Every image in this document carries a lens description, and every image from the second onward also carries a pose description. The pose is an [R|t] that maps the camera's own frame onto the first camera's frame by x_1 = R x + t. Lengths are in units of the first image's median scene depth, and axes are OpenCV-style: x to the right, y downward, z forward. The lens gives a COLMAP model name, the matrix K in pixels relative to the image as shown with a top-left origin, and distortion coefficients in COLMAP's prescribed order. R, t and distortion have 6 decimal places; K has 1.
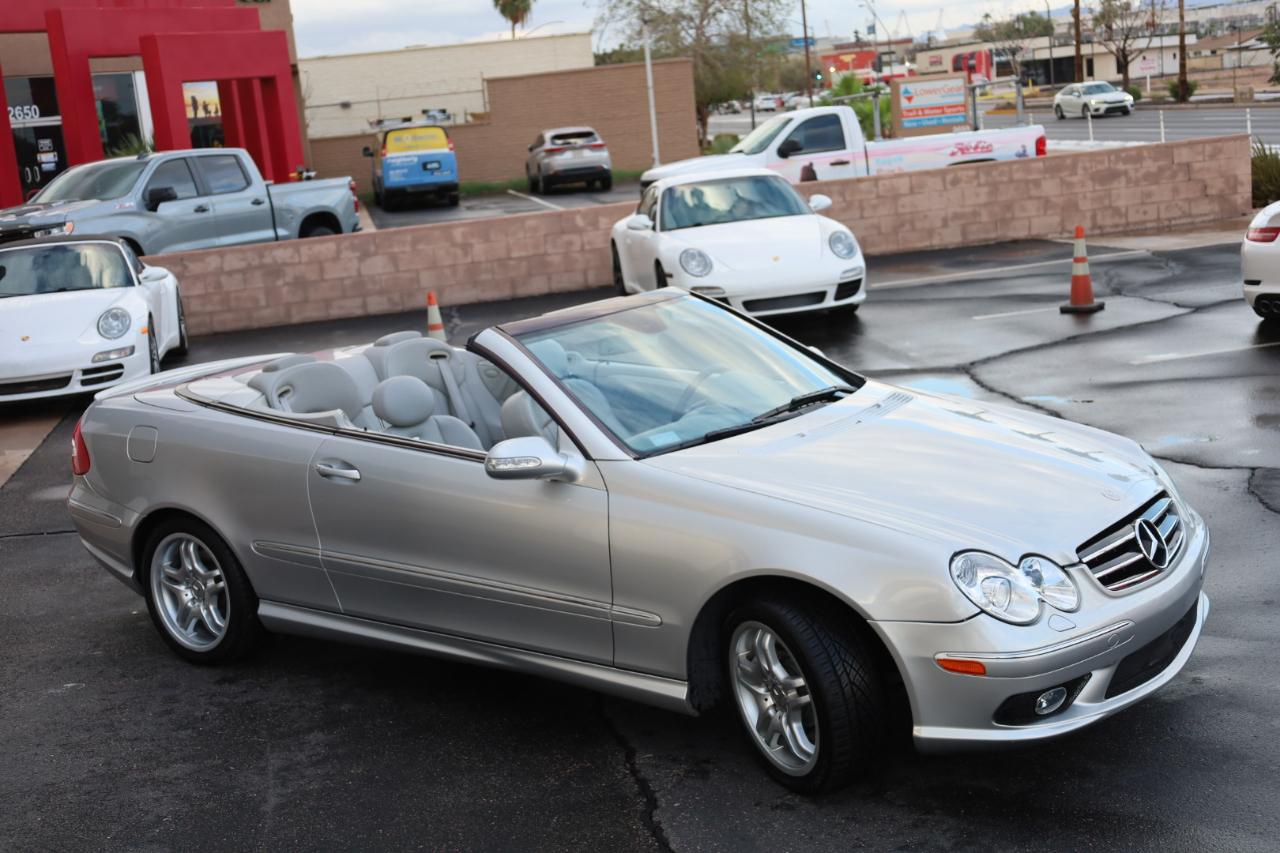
lens RADIAL K [[1761.6, 0, 616.2], [0, 1761.6, 429.8], [0, 0, 1]] dist [0.005620, 0.038386]
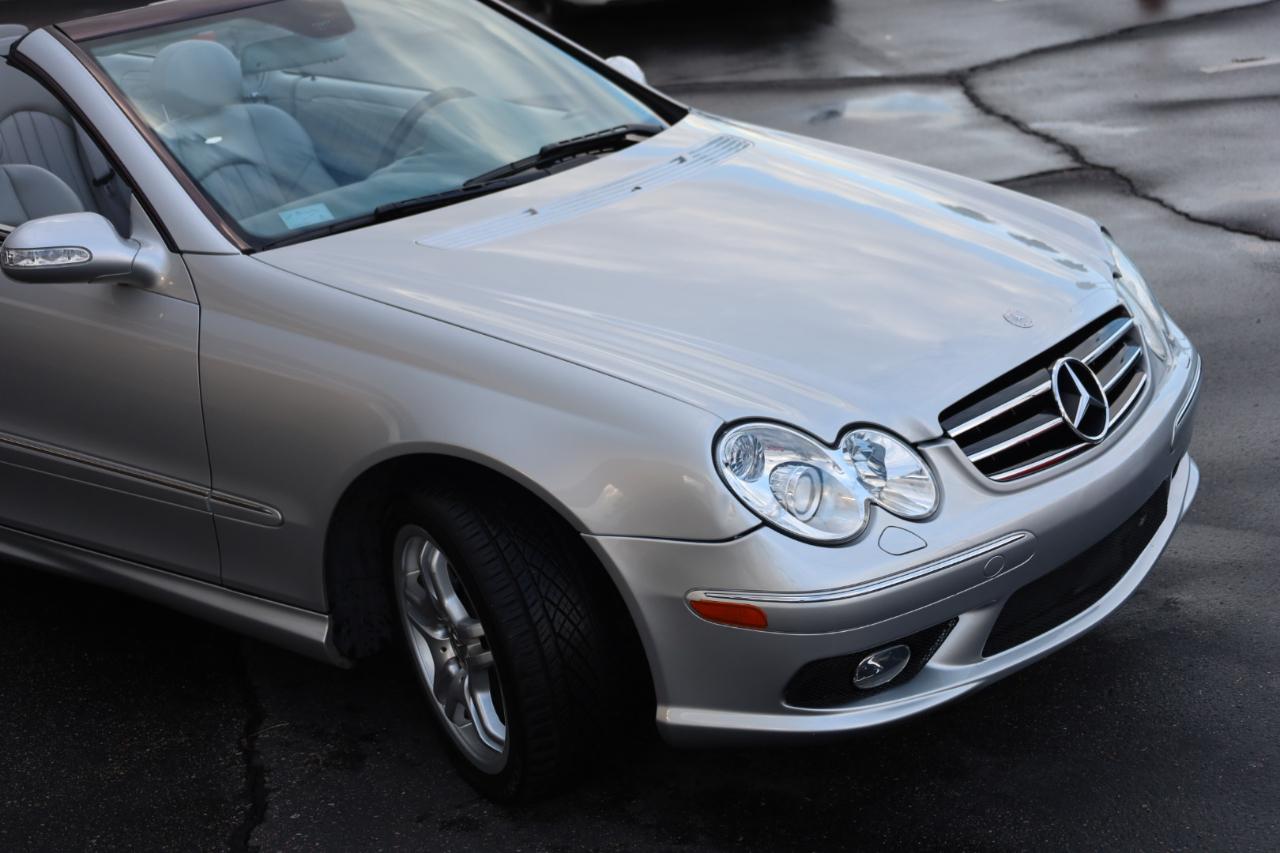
lens RADIAL K [[2297.9, 0, 662.7], [0, 2297.9, 427.6], [0, 0, 1]] dist [-0.010624, 0.093771]
pose [[0.999964, 0.006302, 0.005768, 0.147736], [-0.006991, 0.991679, 0.128548, -0.025660], [-0.004910, -0.128583, 0.991687, 0.202297]]
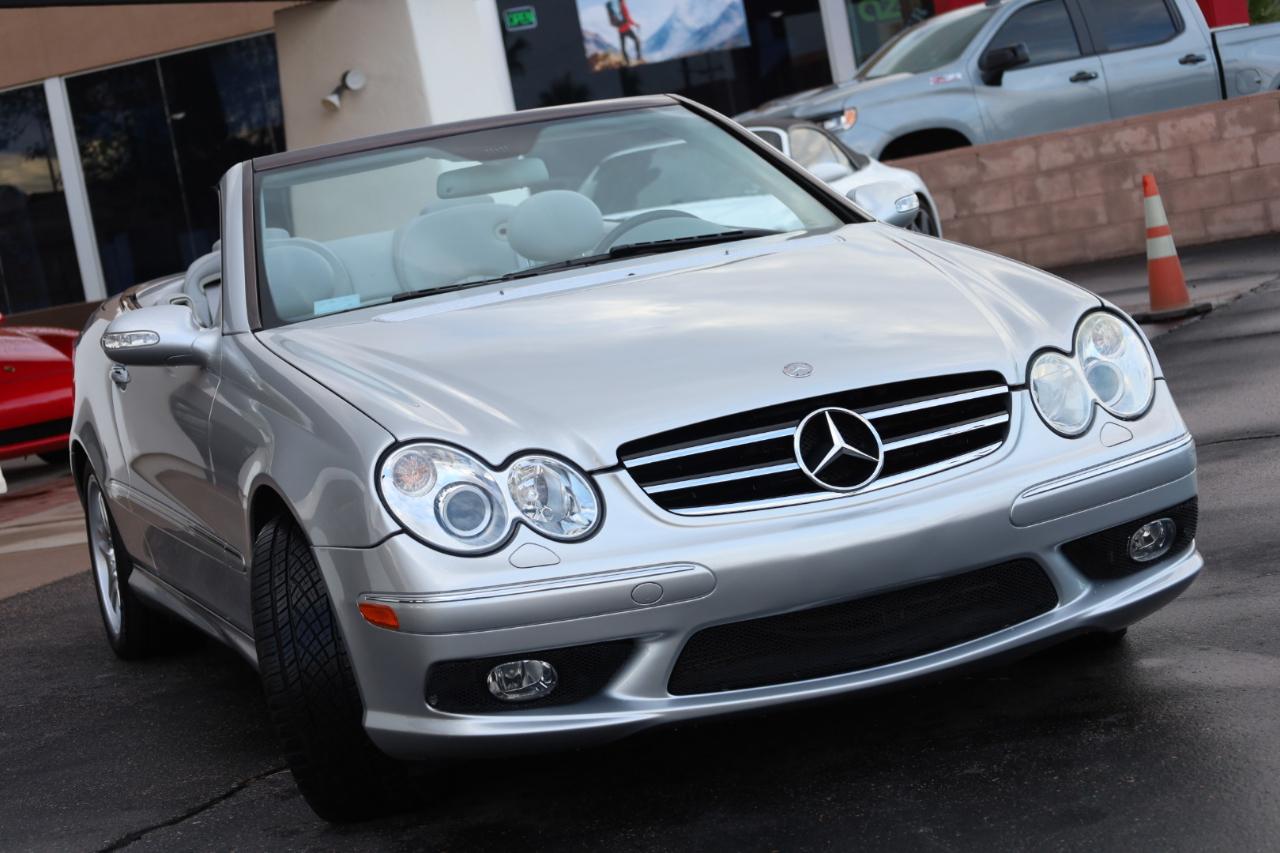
lens RADIAL K [[3095.0, 0, 640.0], [0, 3095.0, 426.5], [0, 0, 1]] dist [0.034354, -0.411228]
pose [[0.795156, -0.005807, -0.606377, 0.841989], [-0.013692, 0.999527, -0.027526, 0.082677], [0.606250, 0.030190, 0.794701, 0.131701]]
